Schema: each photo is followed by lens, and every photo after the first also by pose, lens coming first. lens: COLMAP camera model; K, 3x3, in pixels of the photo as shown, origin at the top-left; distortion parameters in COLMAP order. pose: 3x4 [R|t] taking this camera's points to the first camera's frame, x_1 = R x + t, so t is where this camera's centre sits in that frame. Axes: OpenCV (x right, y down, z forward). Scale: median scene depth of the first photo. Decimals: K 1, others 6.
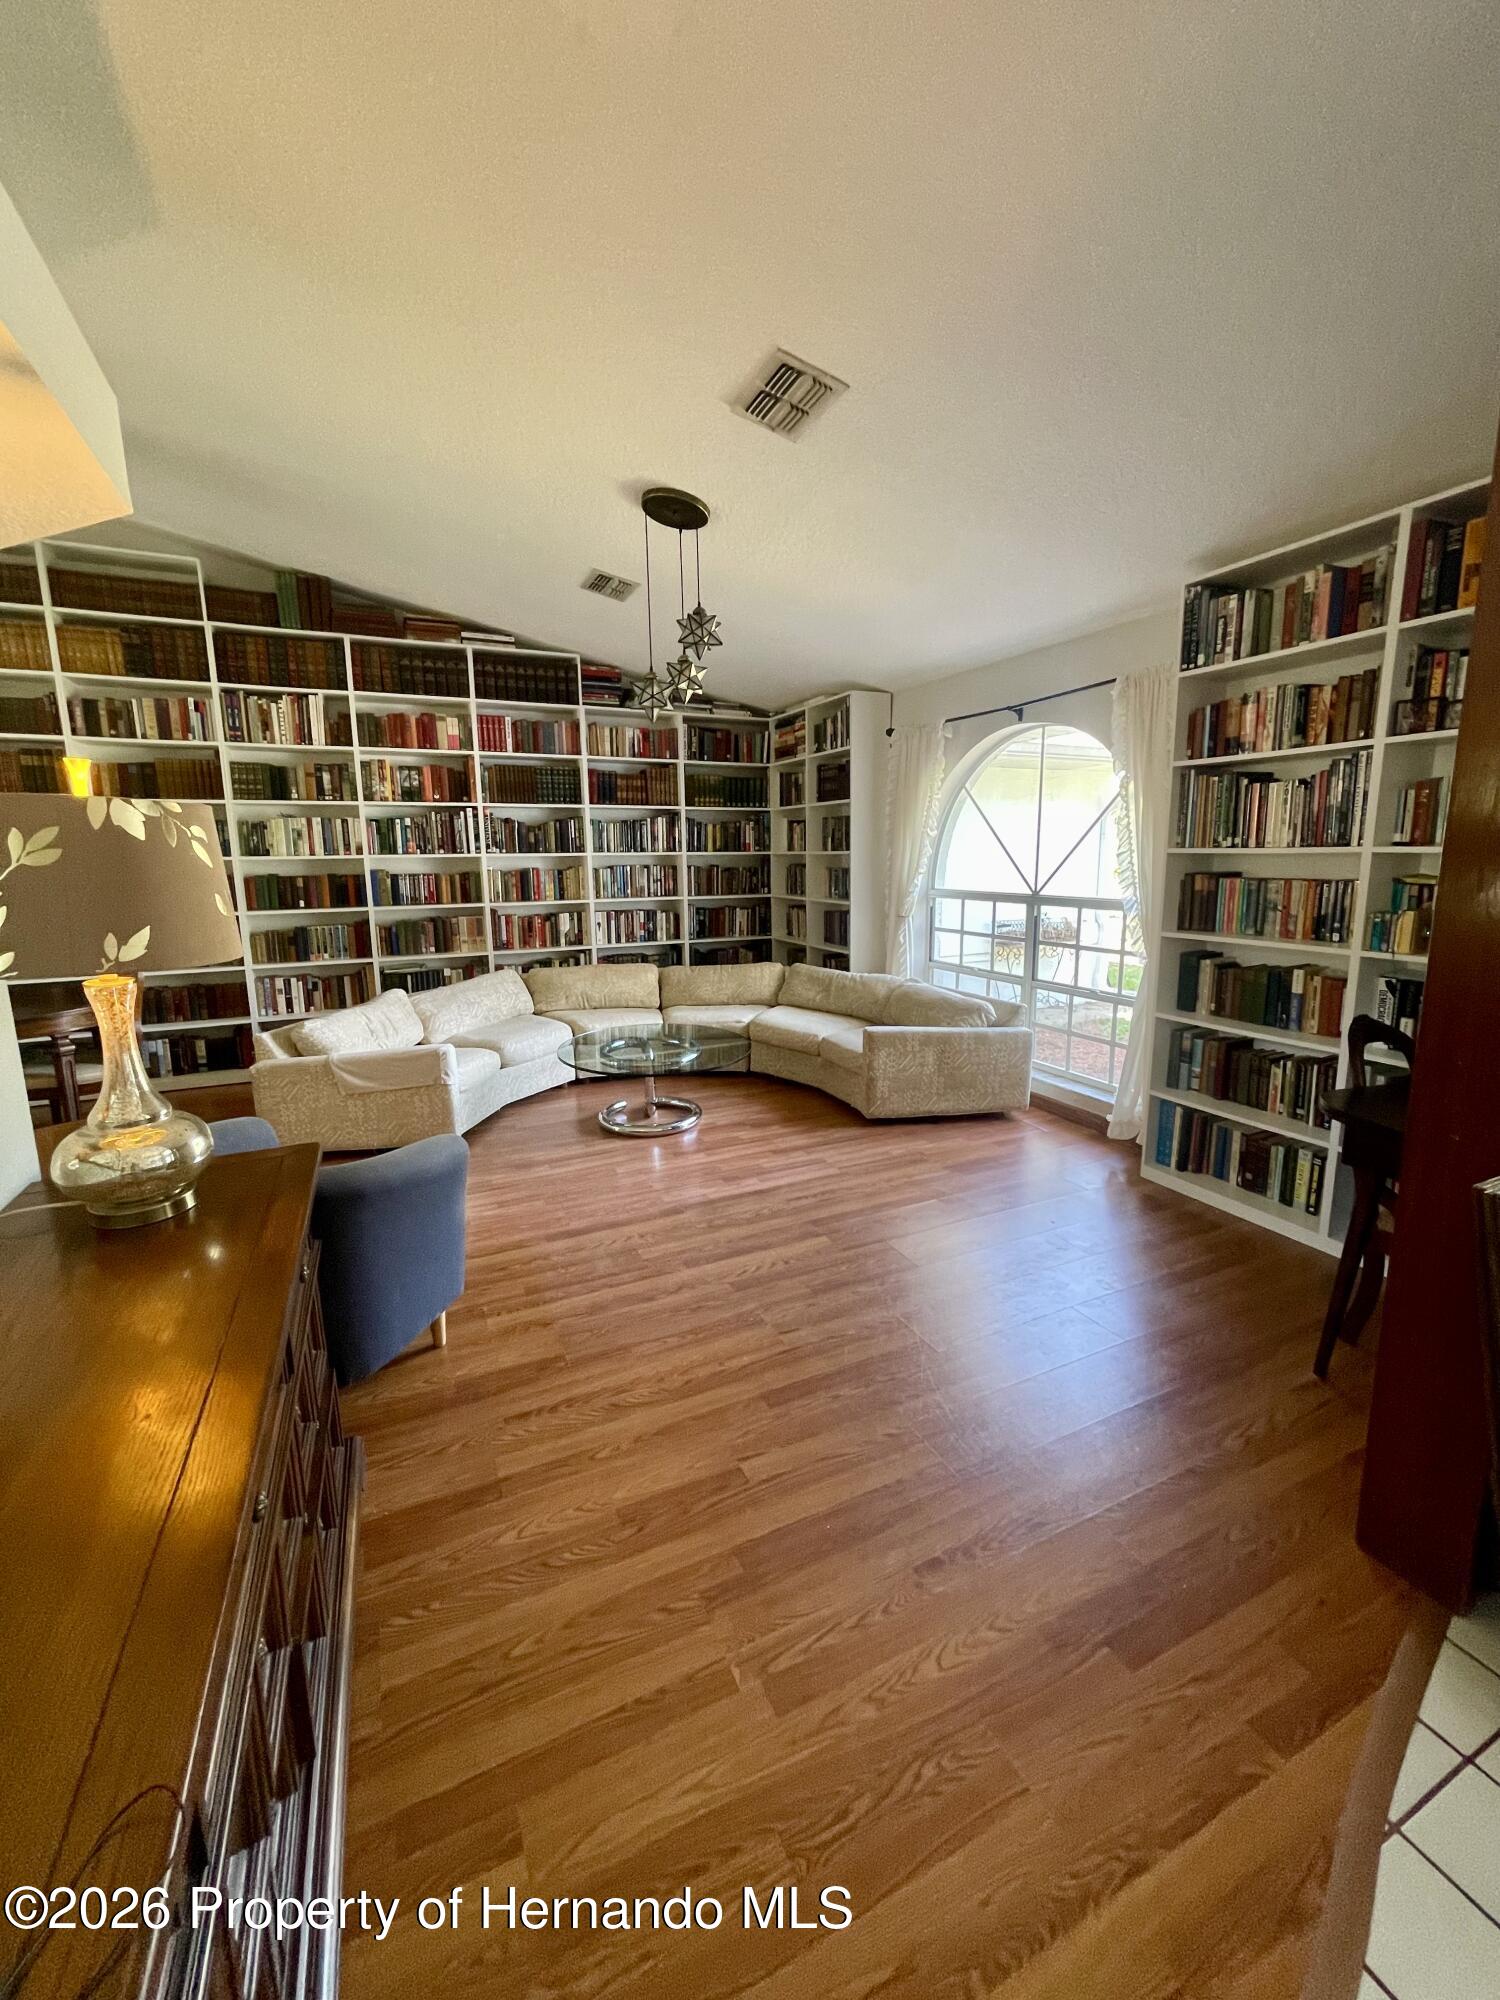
lens RADIAL K [[805.1, 0, 756.2], [0, 805.1, 995.3], [0, 0, 1]] dist [-0.007066, 0.001450]
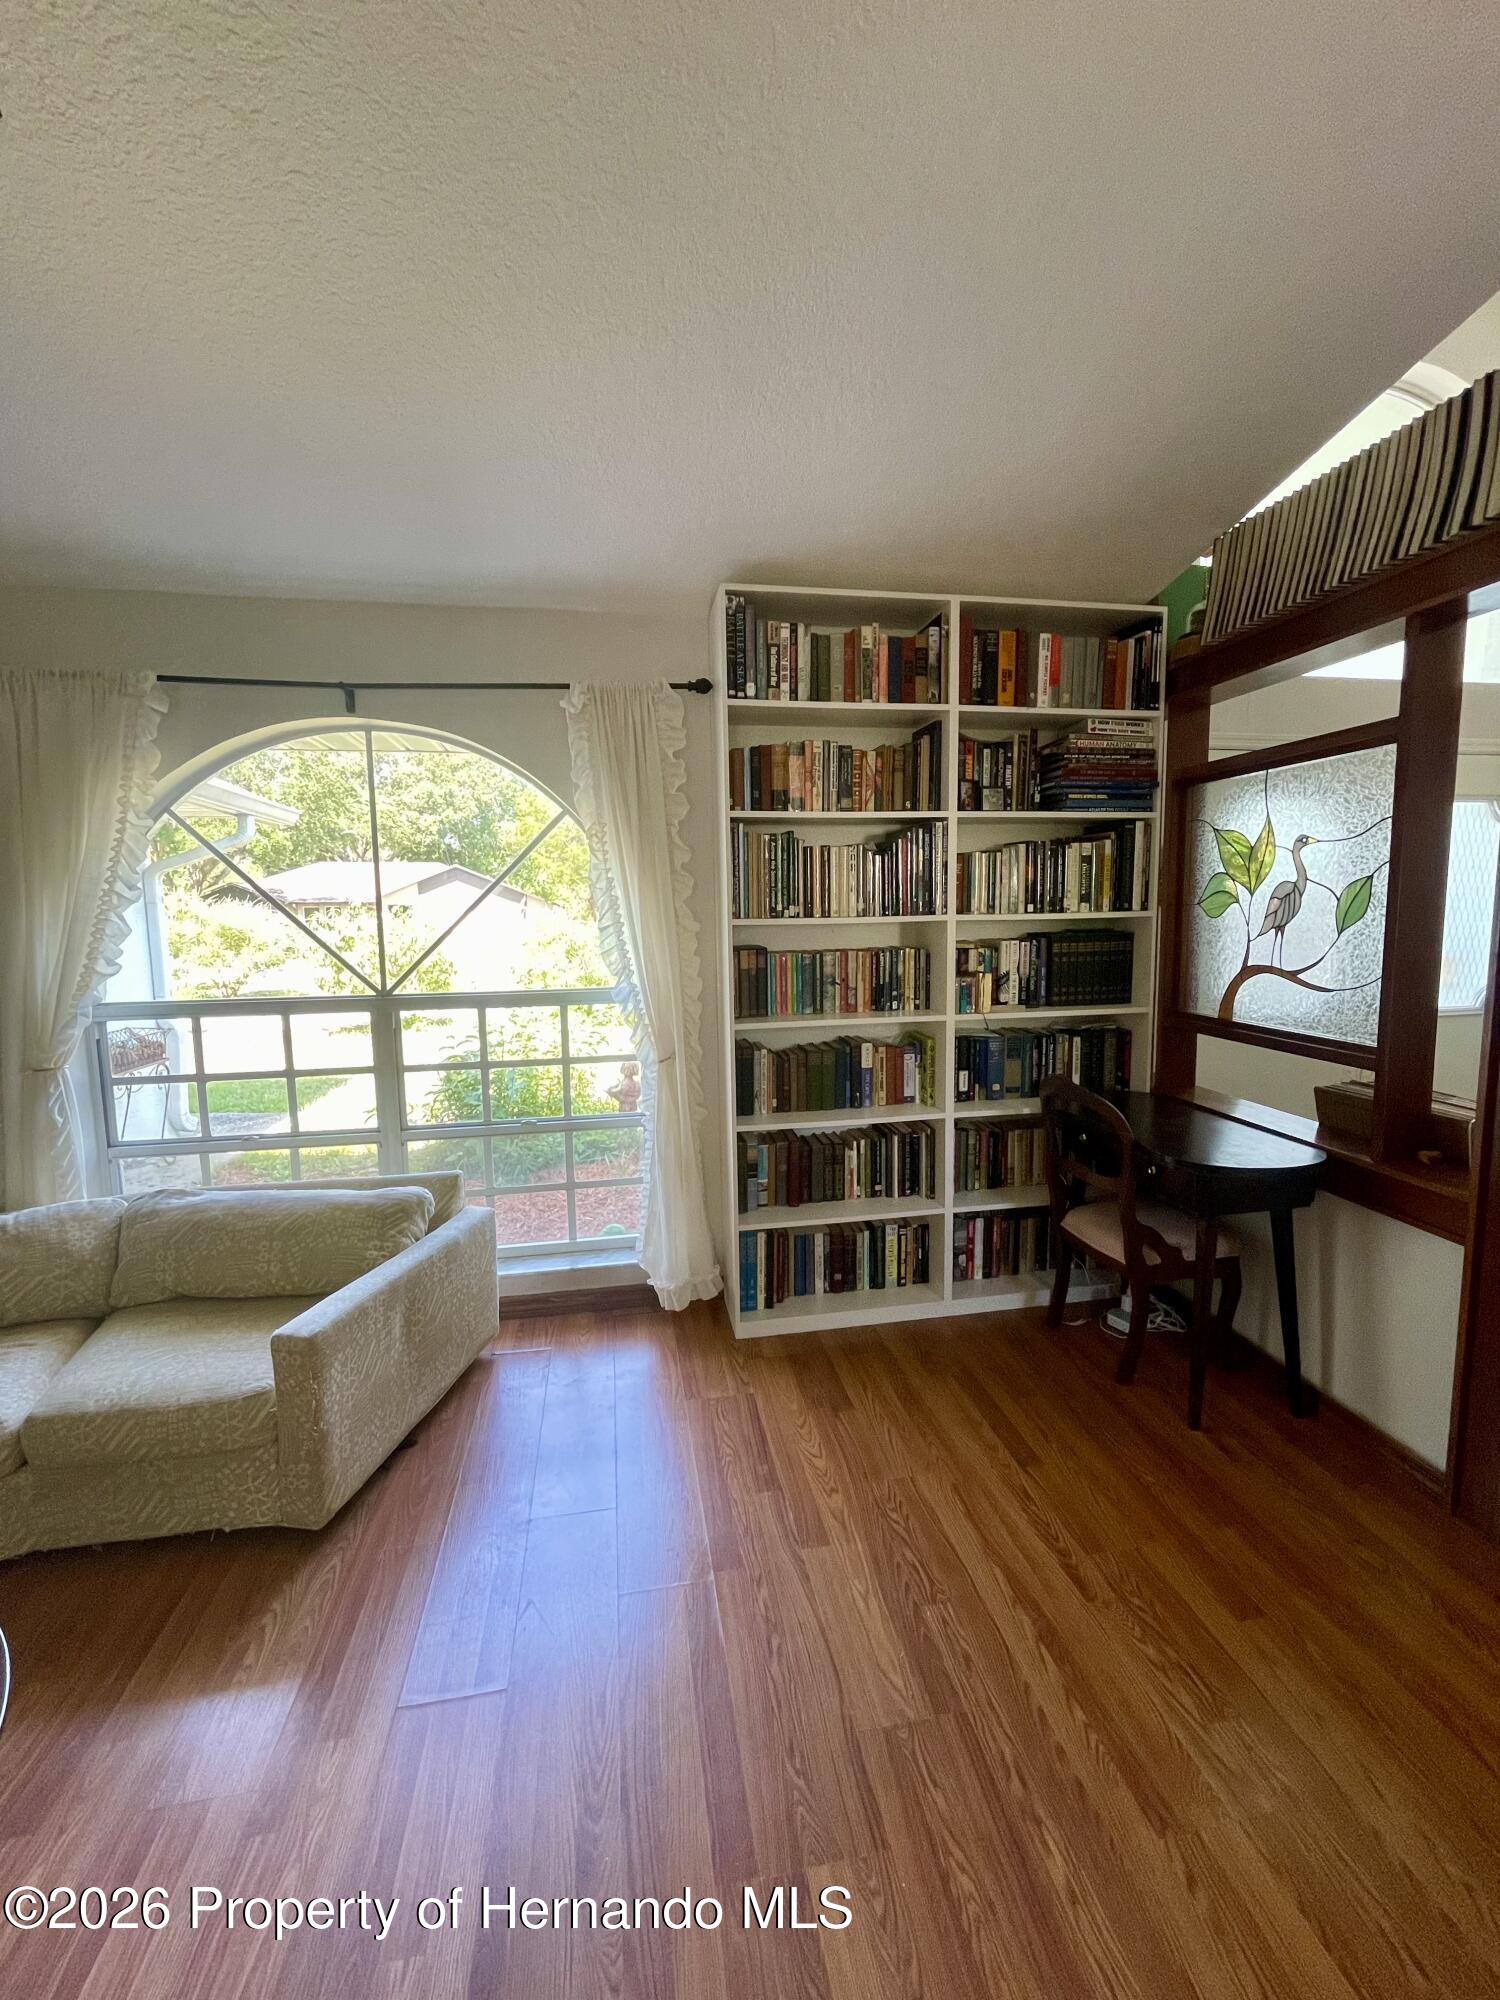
lens RADIAL K [[805.1, 0, 757.3], [0, 805.1, 997.7], [0, 0, 1]] dist [-0.007066, 0.001450]
pose [[0.267357, -0.097906, 0.958611, -0.246510], [0.181833, 0.982078, 0.049590, -0.144290], [-0.946286, 0.161049, 0.280368, 0.783373]]
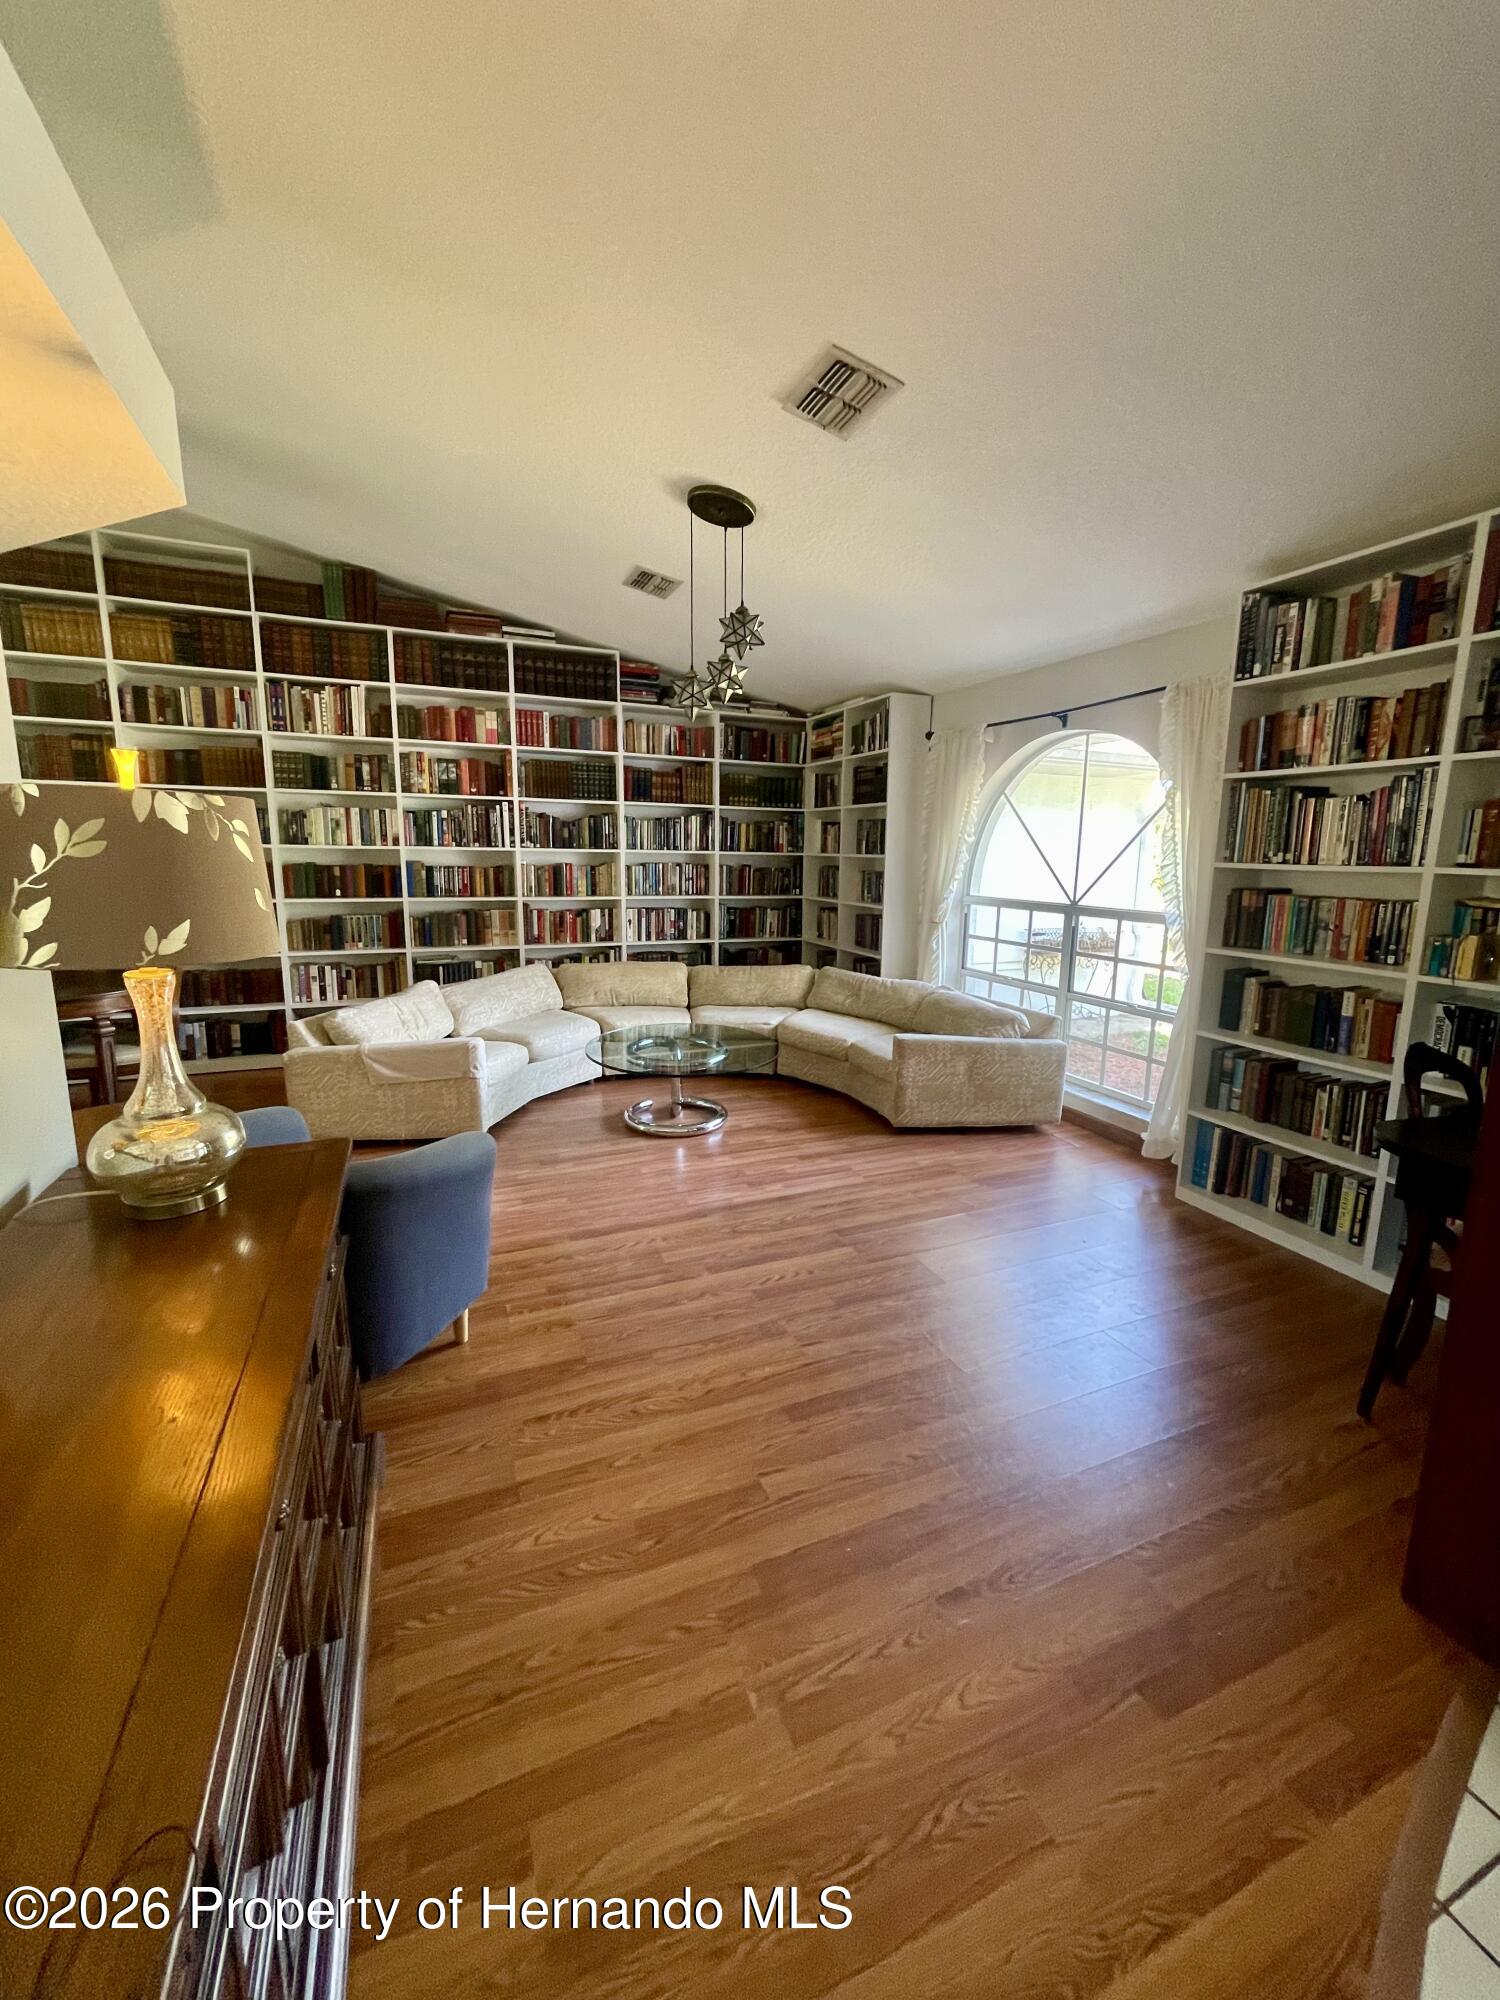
lens RADIAL K [[805.1, 0, 755.9], [0, 805.1, 995.9], [0, 0, 1]] dist [-0.007066, 0.001450]
pose [[0.998994, 0.031734, -0.031681, -0.007729], [-0.031657, 0.999495, 0.002925, -0.006653], [0.031757, -0.001919, 0.999494, 0.010177]]
